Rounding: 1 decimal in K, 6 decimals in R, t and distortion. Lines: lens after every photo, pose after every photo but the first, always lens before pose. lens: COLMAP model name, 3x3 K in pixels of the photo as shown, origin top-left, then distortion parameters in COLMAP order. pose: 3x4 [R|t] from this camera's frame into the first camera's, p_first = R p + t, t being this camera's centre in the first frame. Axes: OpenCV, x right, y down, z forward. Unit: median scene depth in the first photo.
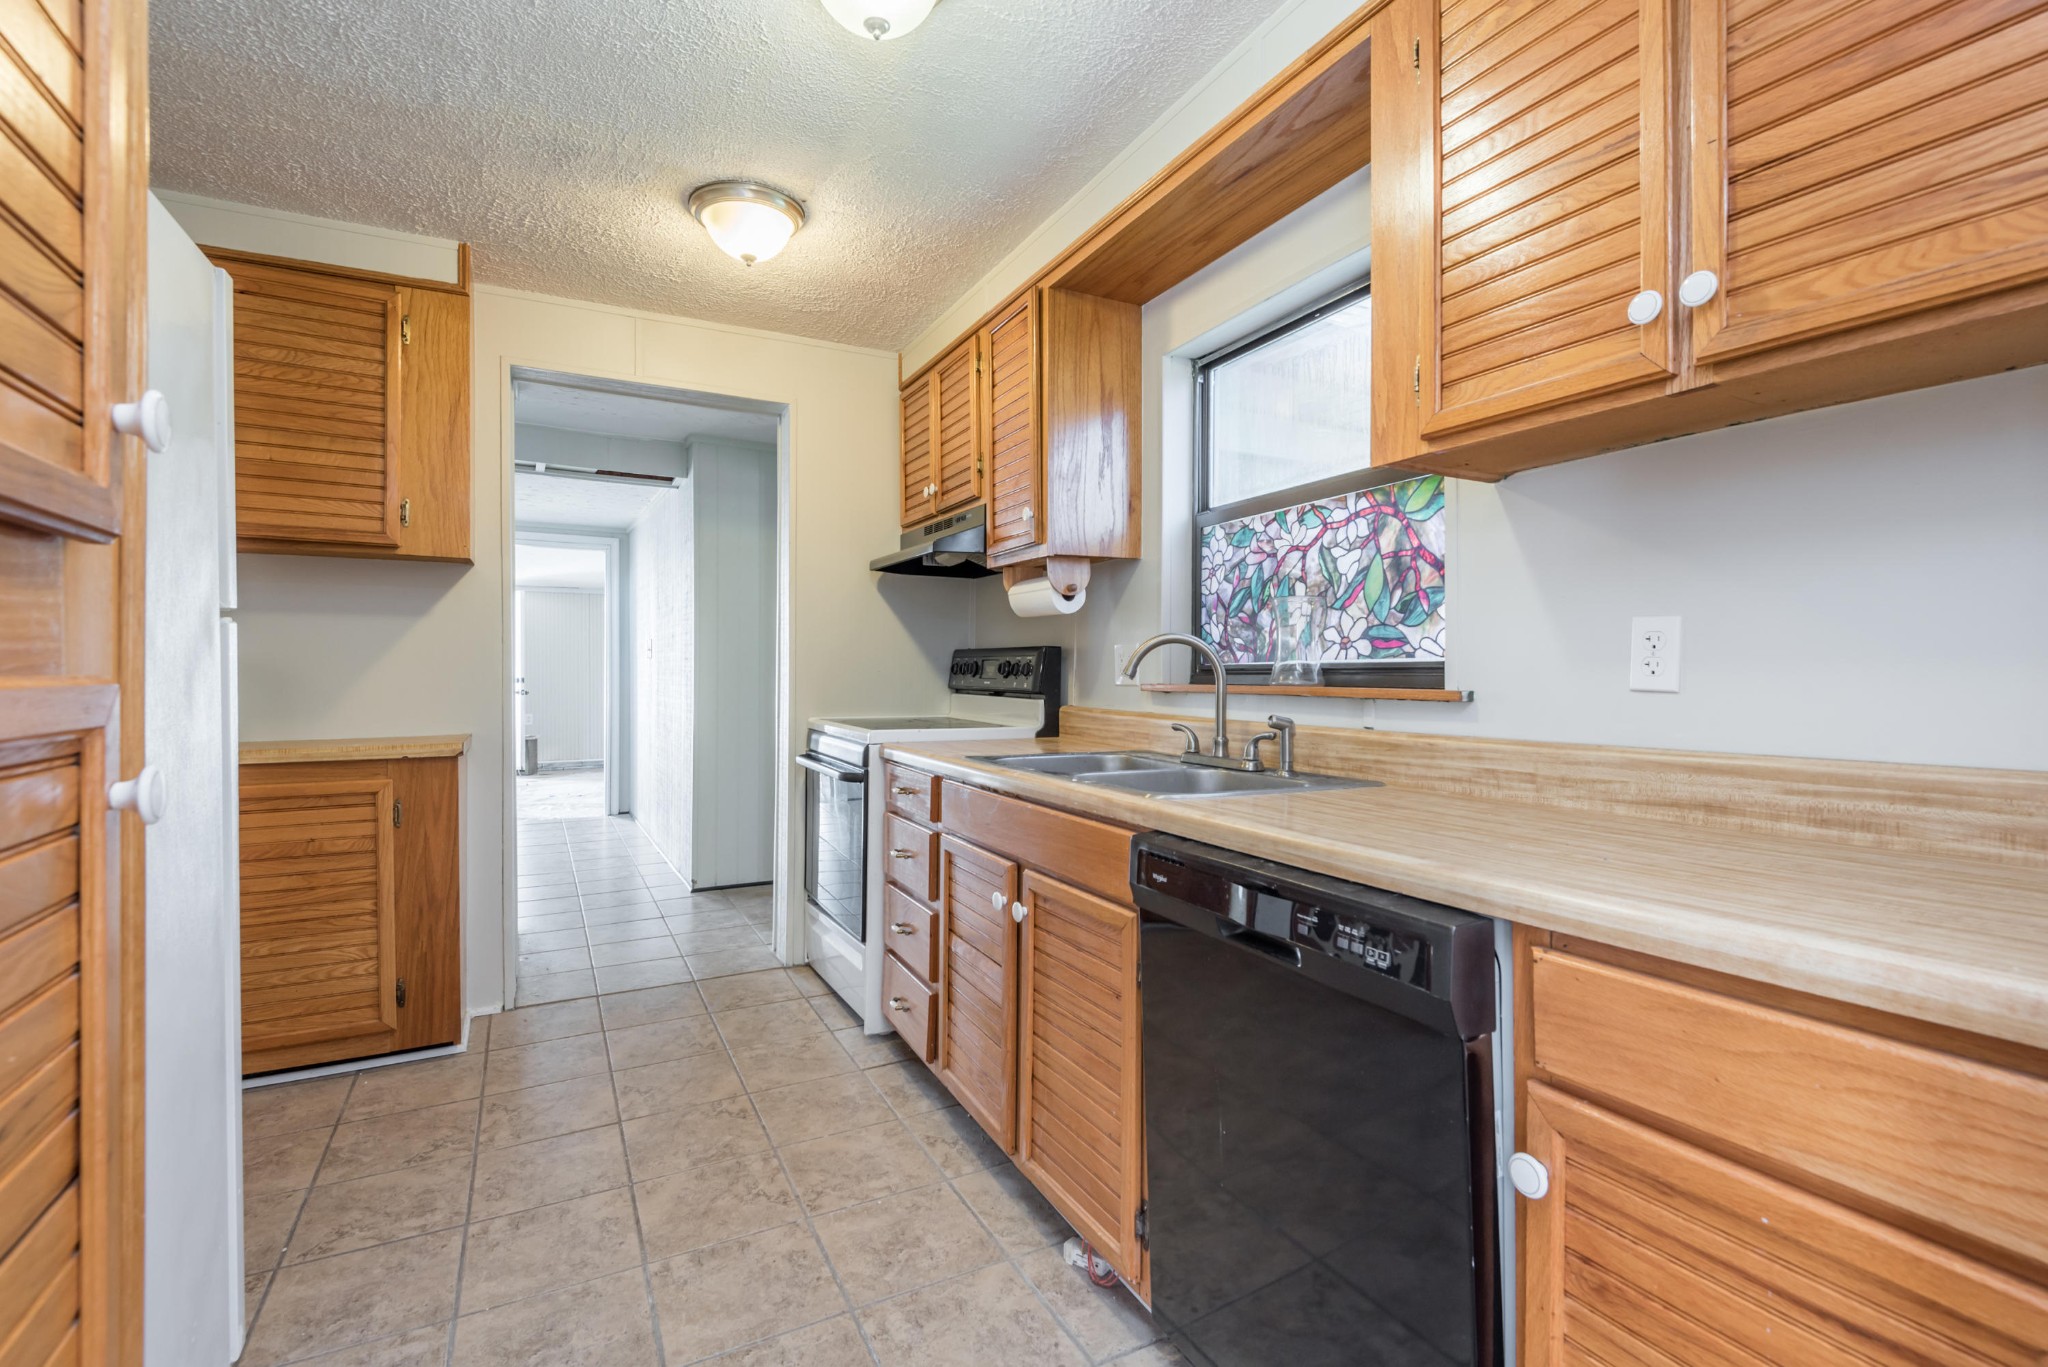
lens RADIAL K [[922.2, 0, 1046.0], [0, 922.2, 679.0], [0, 0, 1]] dist [0.006761, -0.005072]
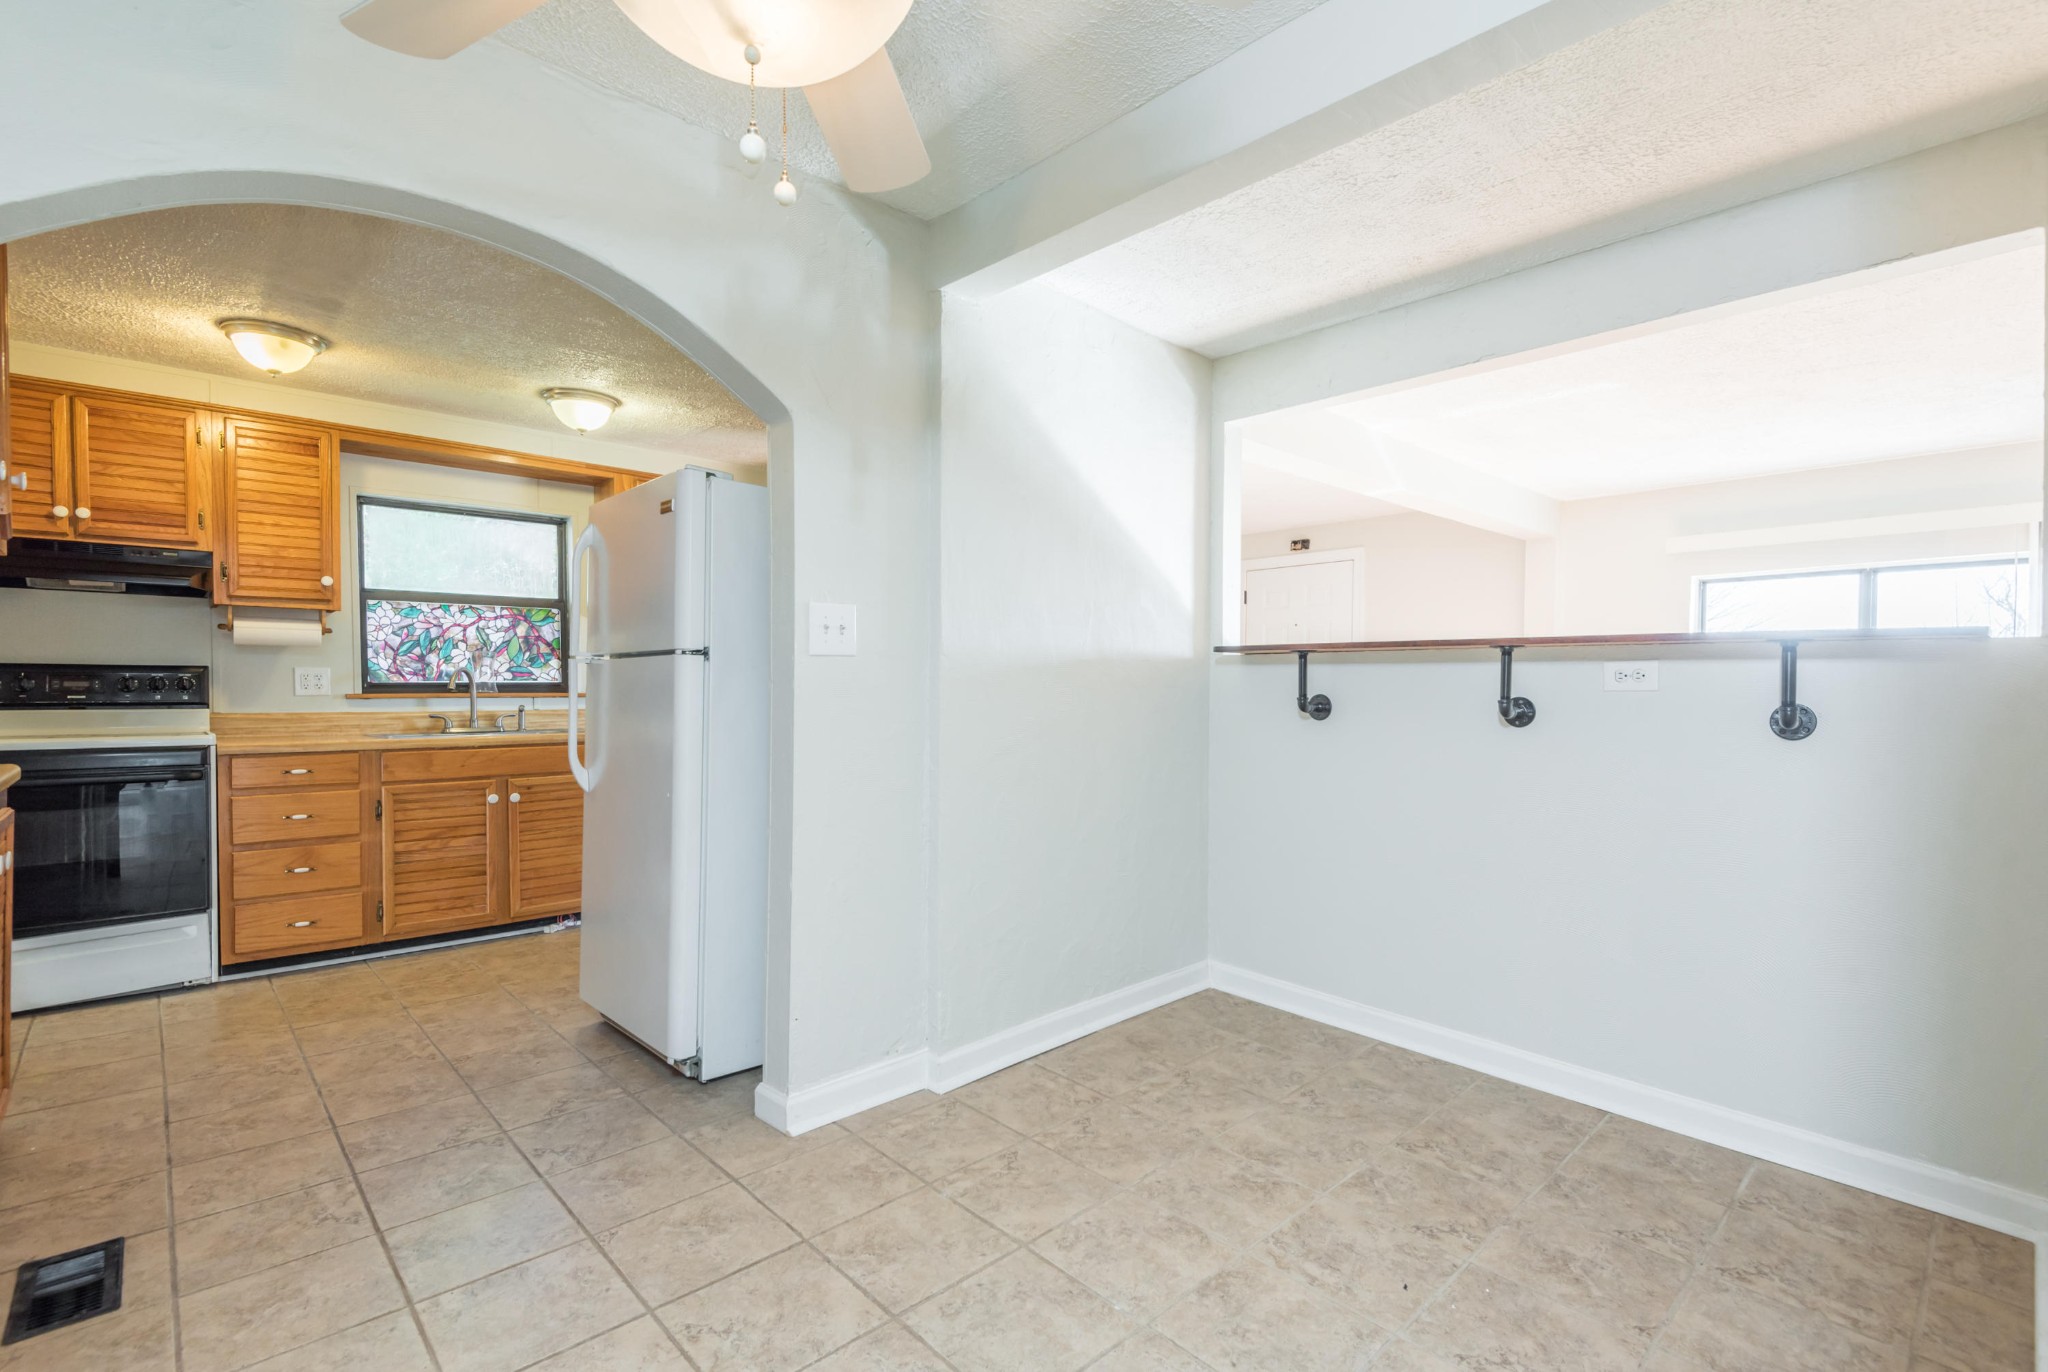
lens RADIAL K [[922.2, 0, 1017.3], [0, 922.2, 705.4], [0, 0, 1]] dist [0.006761, -0.005072]
pose [[-0.259268, -0.015663, 0.965678, -1.952536], [0.009362, 0.999781, 0.018730, 0.006805], [-0.965760, 0.013897, -0.259064, 0.339098]]
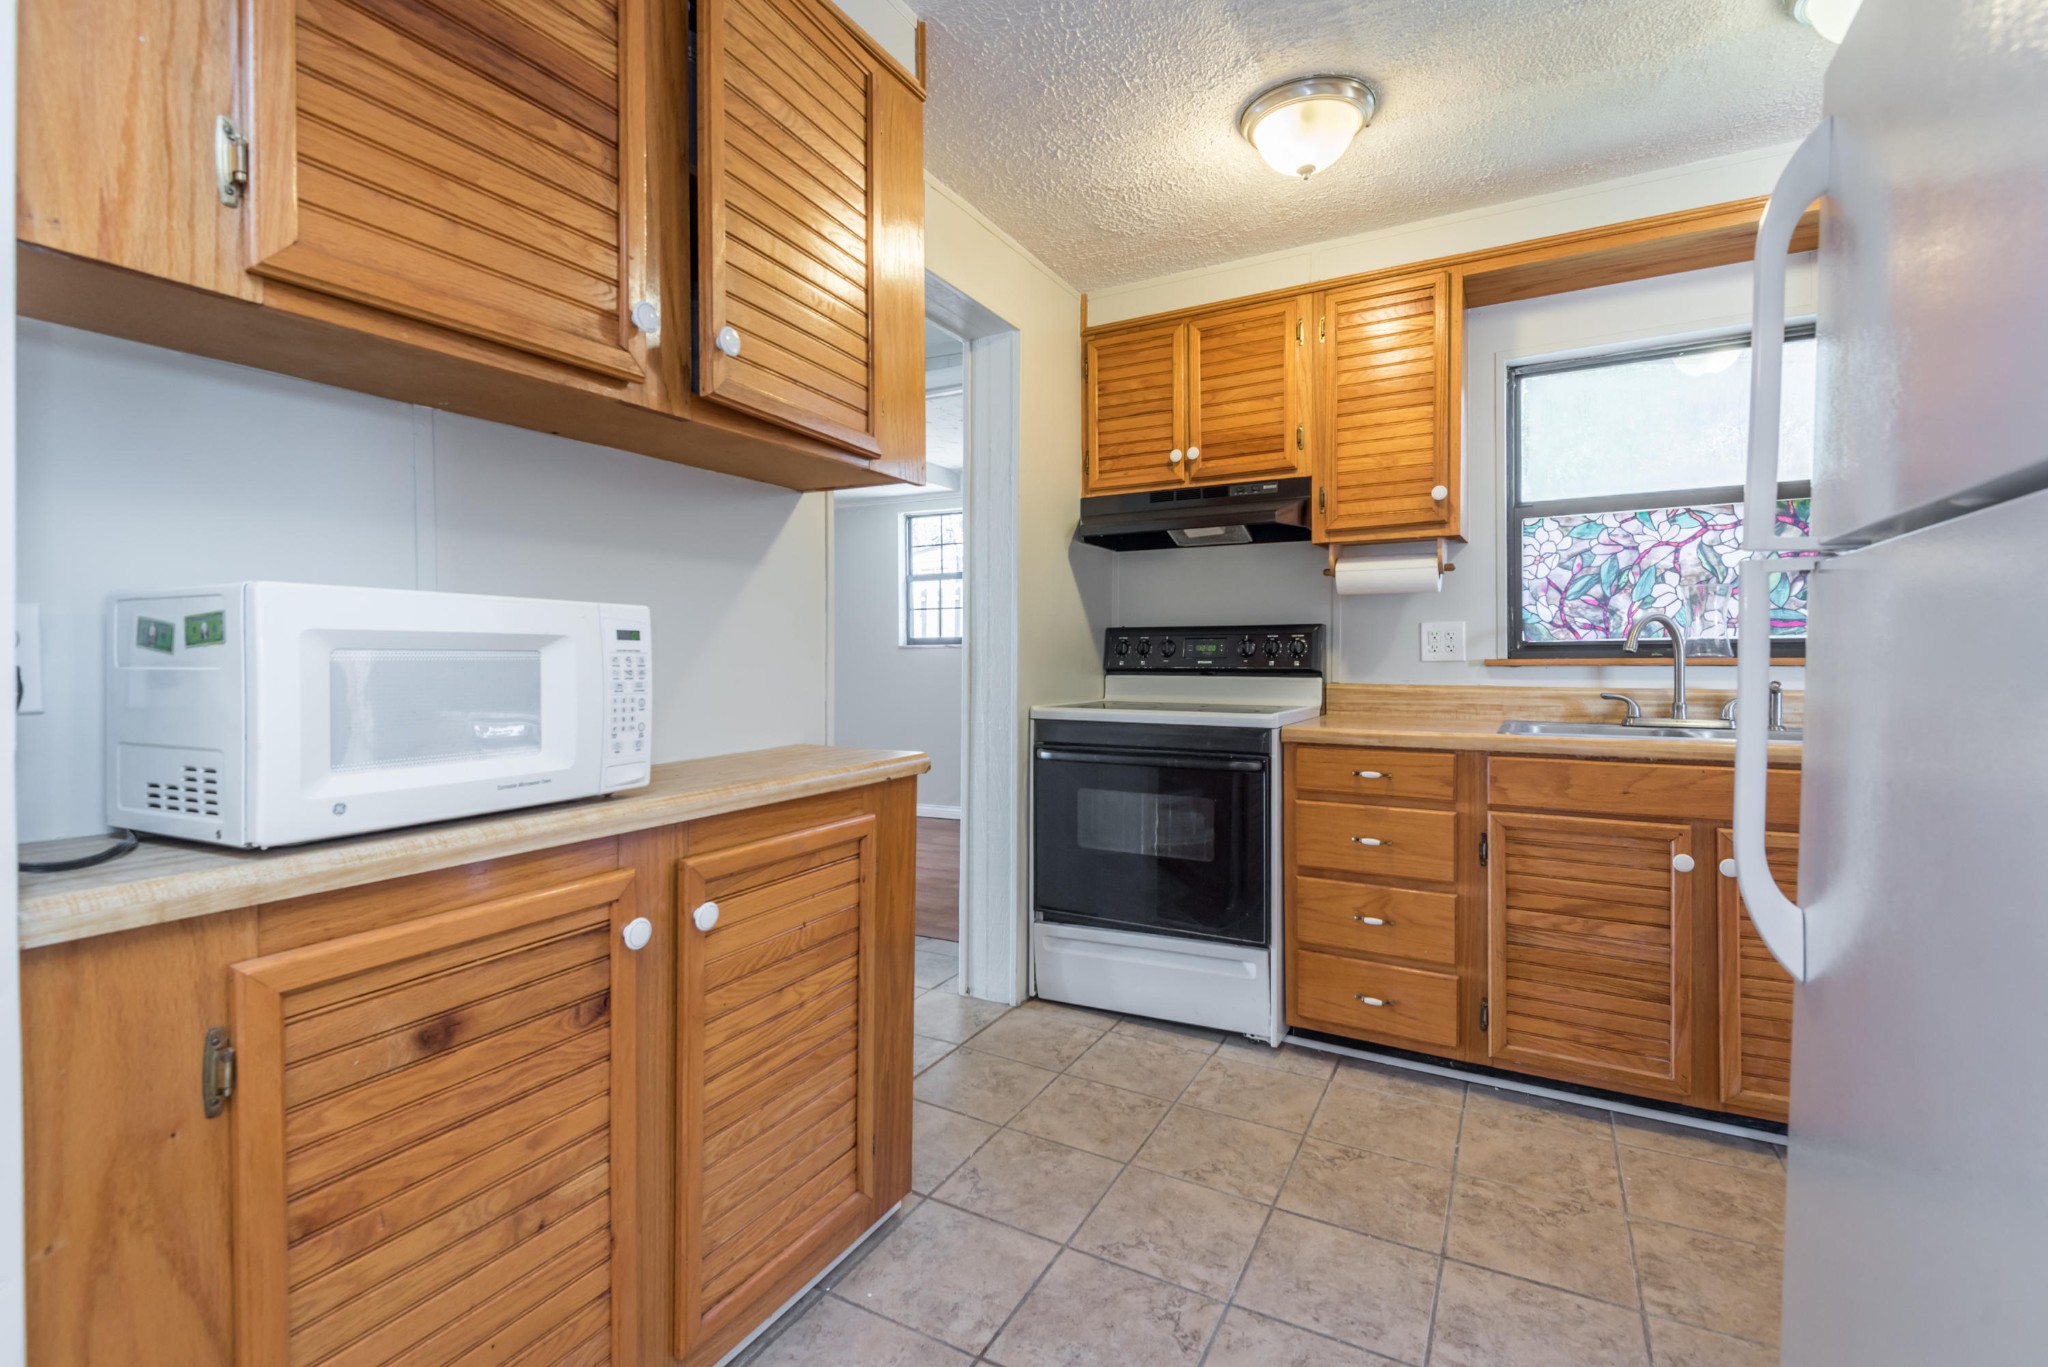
lens RADIAL K [[922.2, 0, 1030.9], [0, 922.2, 664.8], [0, 0, 1]] dist [0.006761, -0.005072]
pose [[0.837178, -0.010017, 0.546839, -1.056660], [0.010751, 0.999940, 0.001856, 0.004652], [-0.546825, 0.004325, 0.837236, 0.436013]]
